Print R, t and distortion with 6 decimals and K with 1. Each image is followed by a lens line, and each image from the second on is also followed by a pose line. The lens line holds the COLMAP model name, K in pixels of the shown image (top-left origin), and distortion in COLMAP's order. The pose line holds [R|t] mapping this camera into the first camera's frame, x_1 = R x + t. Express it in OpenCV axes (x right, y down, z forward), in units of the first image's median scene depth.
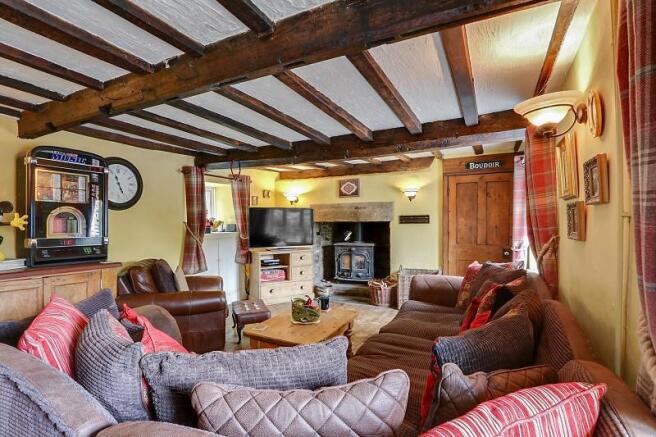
lens RADIAL K [[303.4, 0, 328.0], [0, 303.4, 220.2], [0, 0, 1]] dist [-0.001225, 0.000023]
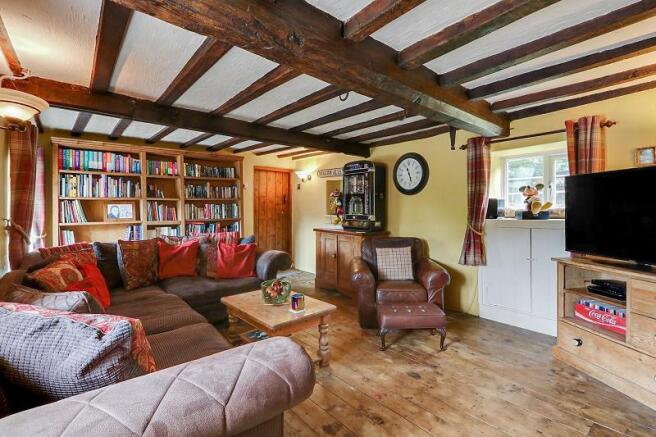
lens RADIAL K [[303.4, 0, 309.2], [0, 303.4, 205.4], [0, 0, 1]] dist [-0.001225, 0.000023]
pose [[-0.401773, 0.005019, -0.915726, 0.985773], [0.008519, 0.999962, 0.001742, 0.002669], [0.915700, -0.007101, -0.401800, 1.823690]]
